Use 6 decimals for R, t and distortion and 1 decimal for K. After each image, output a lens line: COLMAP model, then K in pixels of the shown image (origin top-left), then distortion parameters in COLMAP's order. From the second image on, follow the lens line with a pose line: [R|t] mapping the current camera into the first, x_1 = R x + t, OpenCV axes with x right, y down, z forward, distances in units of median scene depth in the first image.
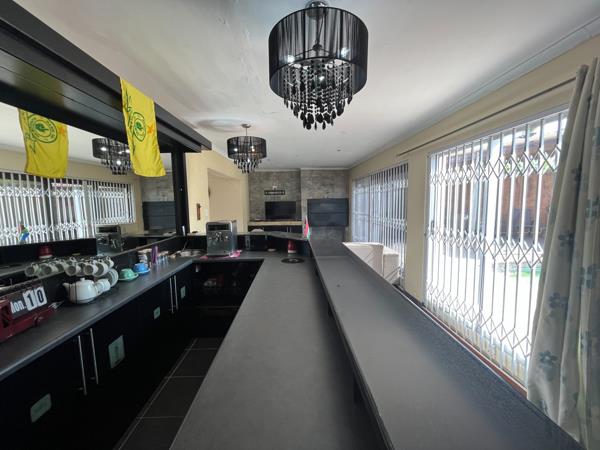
lens RADIAL K [[243.0, 0, 298.6], [0, 243.0, 224.8], [0, 0, 1]] dist [0.000555, 0.000074]
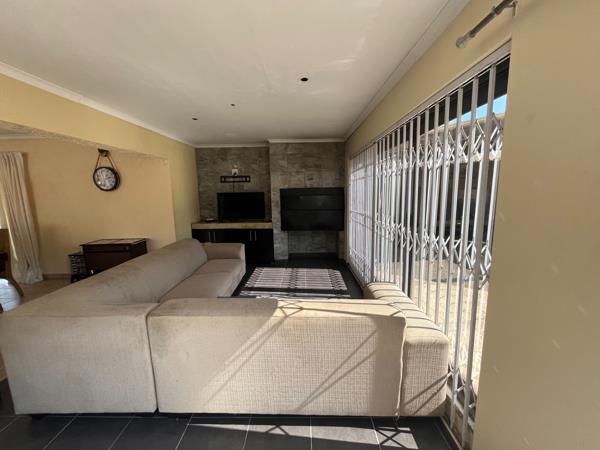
lens RADIAL K [[243.0, 0, 301.0], [0, 243.0, 223.5], [0, 0, 1]] dist [0.000555, 0.000074]
pose [[0.999476, 0.001063, -0.032366, 0.112617], [0.000056, 0.999403, 0.034563, -0.035011], [0.032383, -0.034547, 0.998878, 0.348391]]
